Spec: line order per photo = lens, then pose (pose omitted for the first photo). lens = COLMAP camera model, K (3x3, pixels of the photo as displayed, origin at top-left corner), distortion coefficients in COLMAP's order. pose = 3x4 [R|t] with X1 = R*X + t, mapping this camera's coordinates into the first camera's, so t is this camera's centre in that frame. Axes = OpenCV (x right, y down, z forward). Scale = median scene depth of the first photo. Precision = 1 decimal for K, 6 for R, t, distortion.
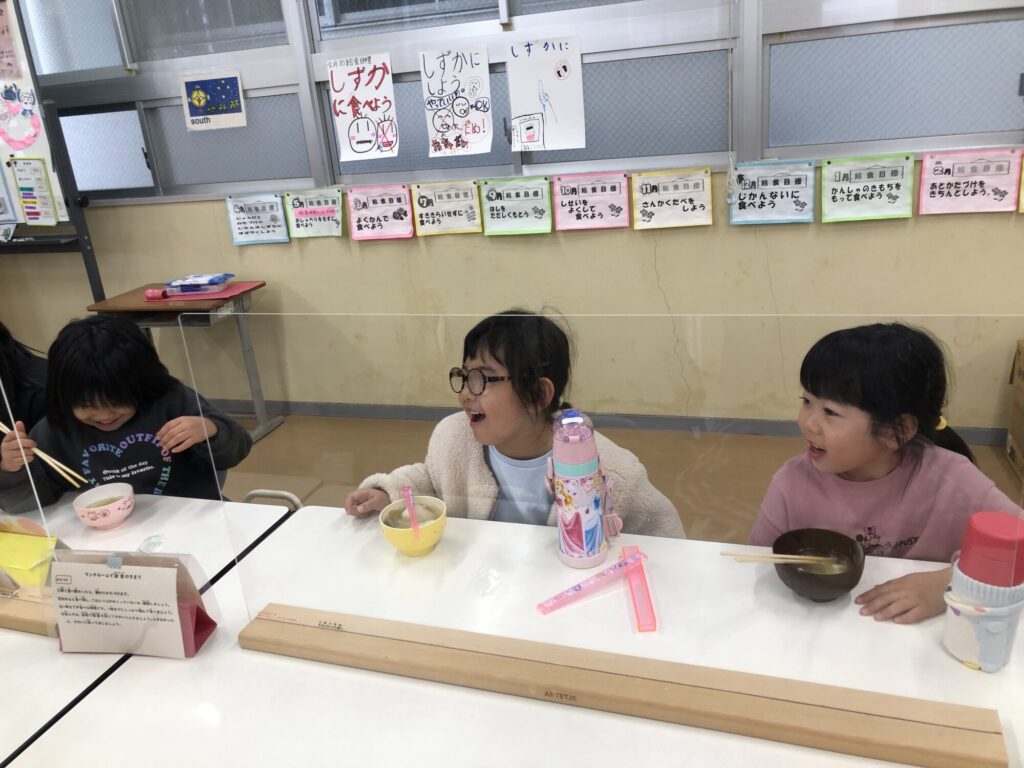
lens RADIAL K [[839.7, 0, 512.0], [0, 839.7, 384.0], [0, 0, 1]] dist [-0.012460, -0.085882]
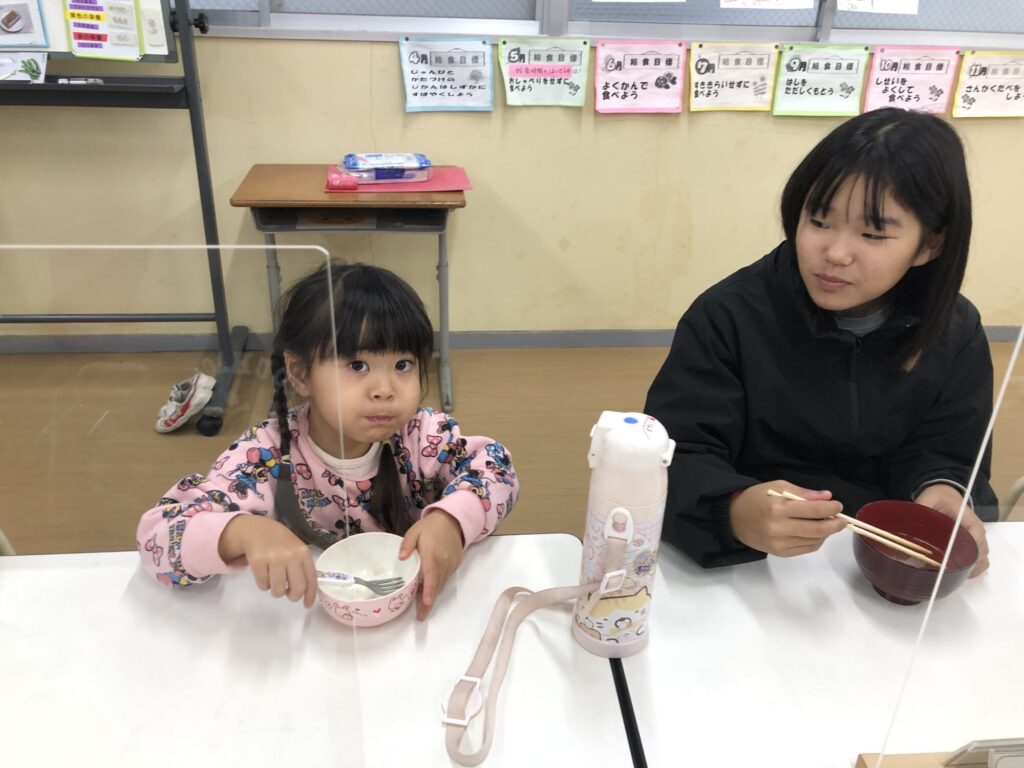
lens RADIAL K [[837.4, 0, 512.0], [0, 837.4, 384.0], [0, 0, 1]] dist [0.004428, -0.039752]
pose [[0.912578, -0.081321, 0.400735, -0.591969], [0.030555, 0.990846, 0.131490, -0.032089], [-0.407759, -0.107751, 0.906710, 0.329547]]
